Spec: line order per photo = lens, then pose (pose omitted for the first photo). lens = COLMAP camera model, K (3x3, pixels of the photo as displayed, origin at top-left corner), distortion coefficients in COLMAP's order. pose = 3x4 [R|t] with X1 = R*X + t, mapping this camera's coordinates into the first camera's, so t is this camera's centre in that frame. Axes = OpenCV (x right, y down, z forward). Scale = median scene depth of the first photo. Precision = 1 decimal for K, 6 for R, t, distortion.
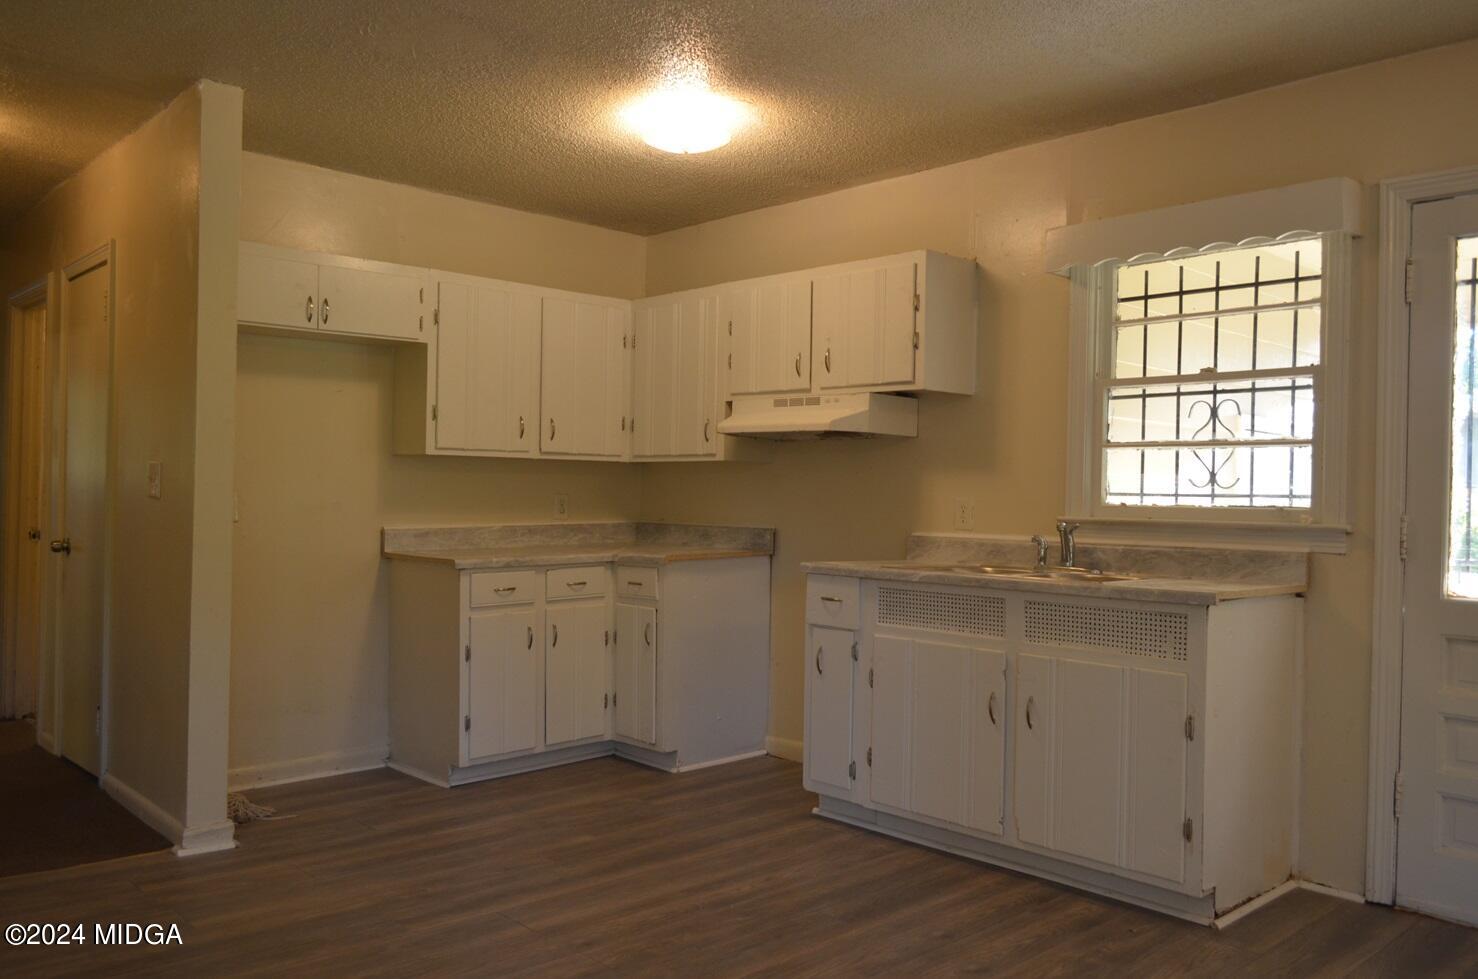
lens RADIAL K [[1150.2, 0, 741.8], [0, 1150.2, 491.3], [0, 0, 1]] dist [-0.016074, 0.014984]
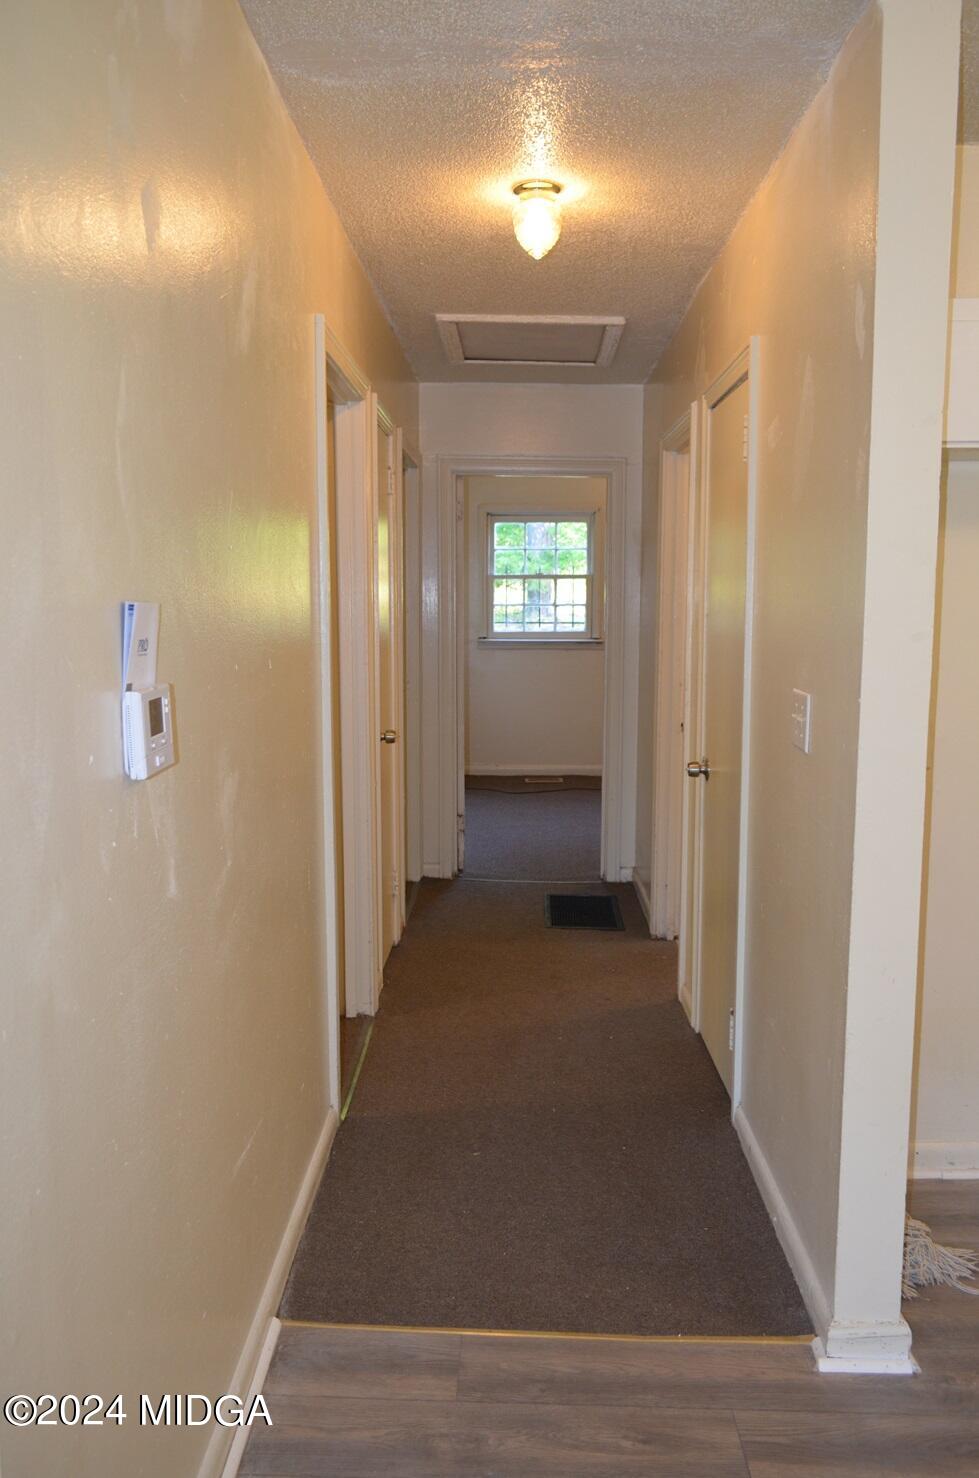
lens RADIAL K [[1150.2, 0, 491.9], [0, 1150.2, 738.1], [0, 0, 1]] dist [-0.016074, 0.014984]
pose [[0.718270, 0.065963, -0.692630, -0.156644], [0.016860, 0.993553, 0.112105, -0.056897], [0.695560, -0.092199, 0.712528, 0.342495]]
